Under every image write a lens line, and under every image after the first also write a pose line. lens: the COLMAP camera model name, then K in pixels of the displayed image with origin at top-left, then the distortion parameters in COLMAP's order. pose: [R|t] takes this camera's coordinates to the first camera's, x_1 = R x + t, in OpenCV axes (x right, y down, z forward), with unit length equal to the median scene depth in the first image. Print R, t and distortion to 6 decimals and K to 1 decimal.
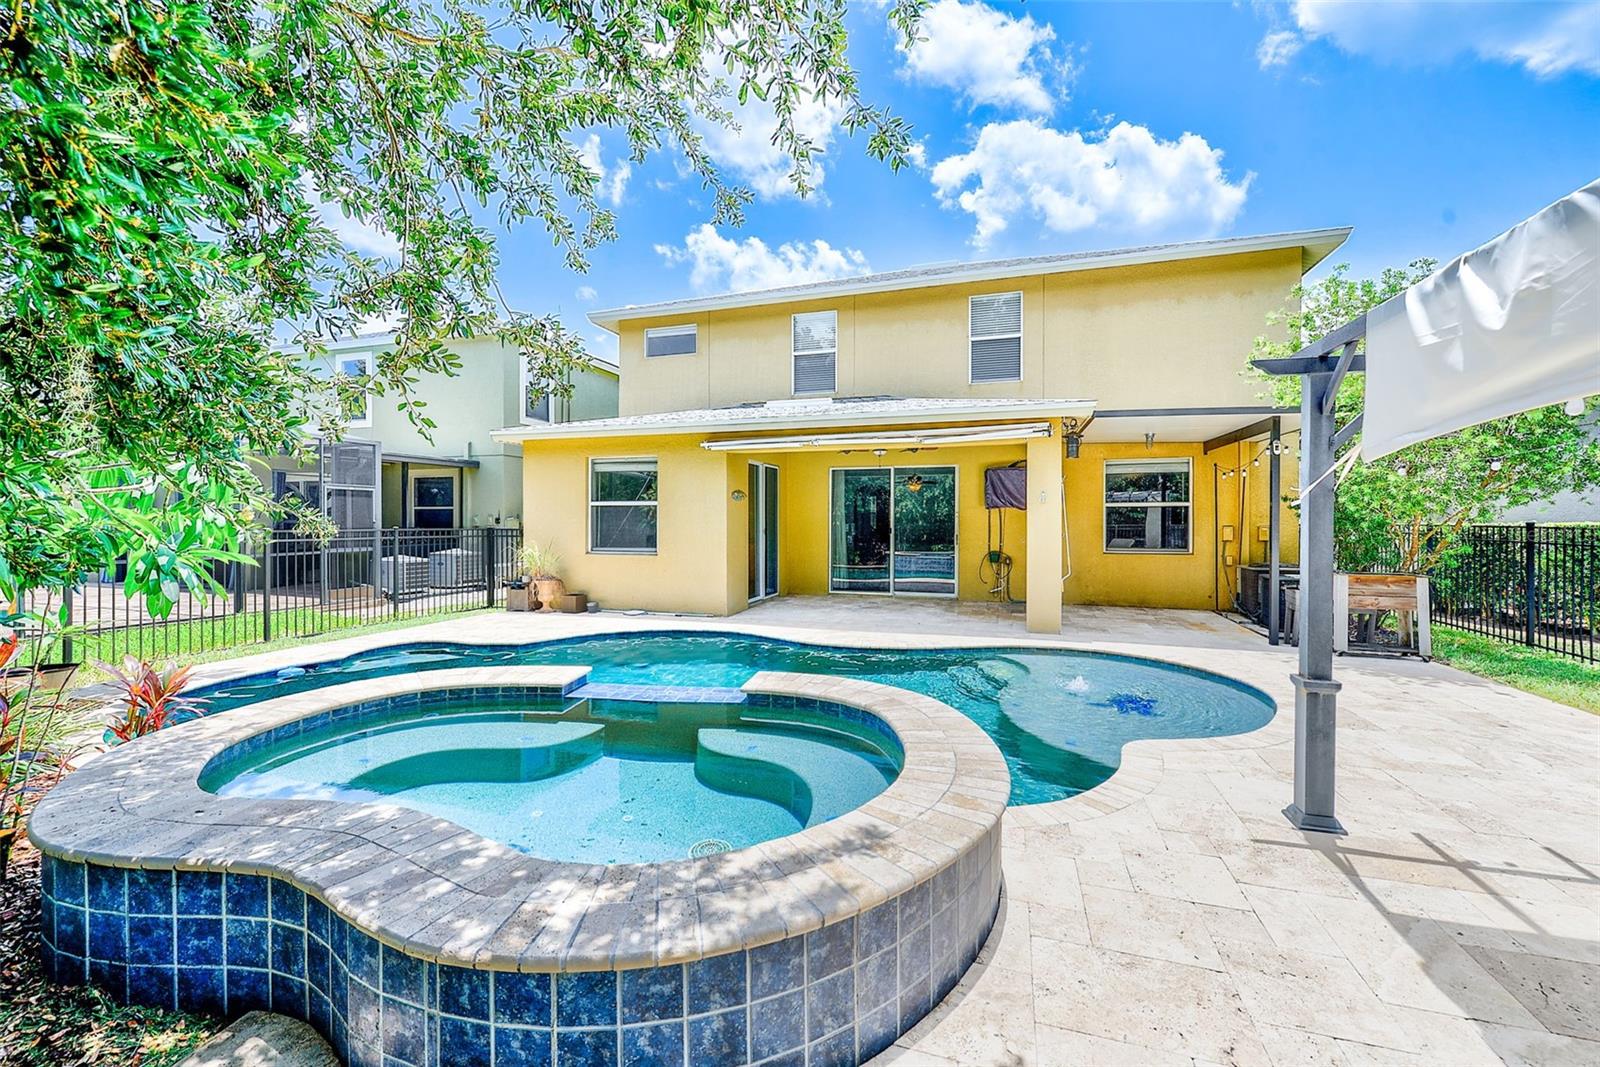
lens RADIAL K [[631.5, 0, 808.3], [0, 631.5, 530.0], [0, 0, 1]] dist [0.002066, 0.000179]
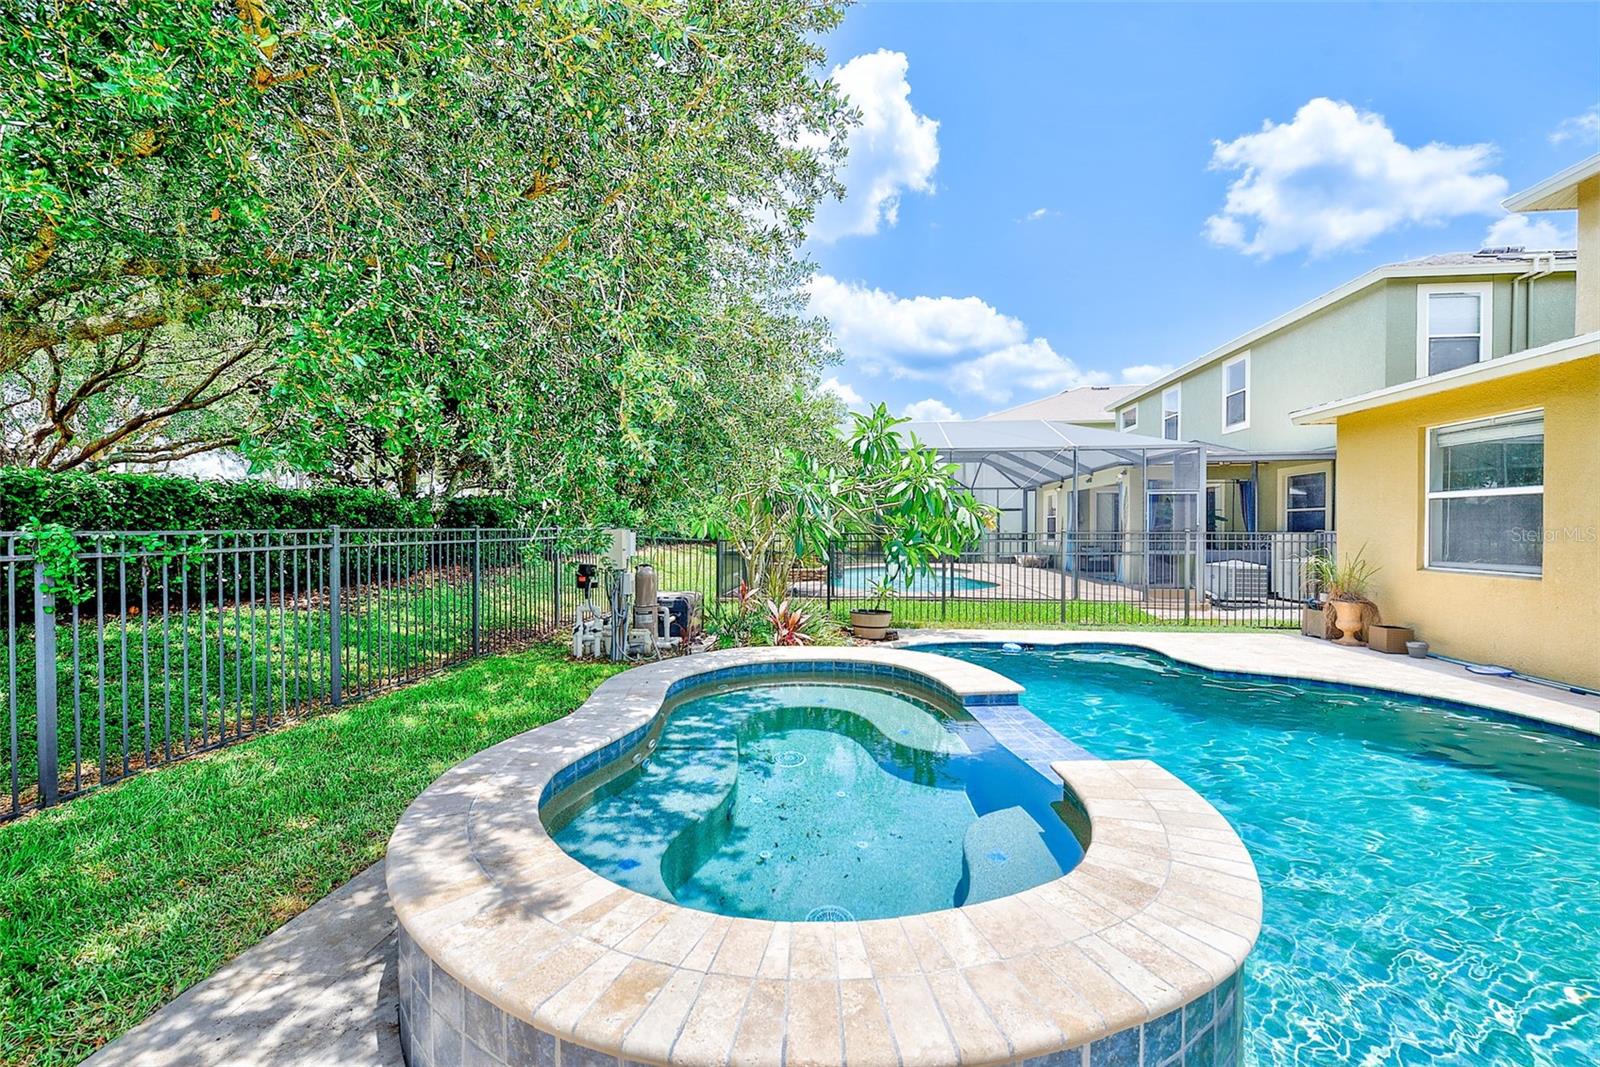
lens RADIAL K [[631.5, 0, 808.3], [0, 631.5, 530.0], [0, 0, 1]] dist [0.002066, 0.000179]
pose [[0.210264, 0.003325, -0.977639, 0.182773], [-0.011671, 0.999931, 0.000891, 0.001863], [0.977575, 0.011223, 0.210289, 0.224939]]
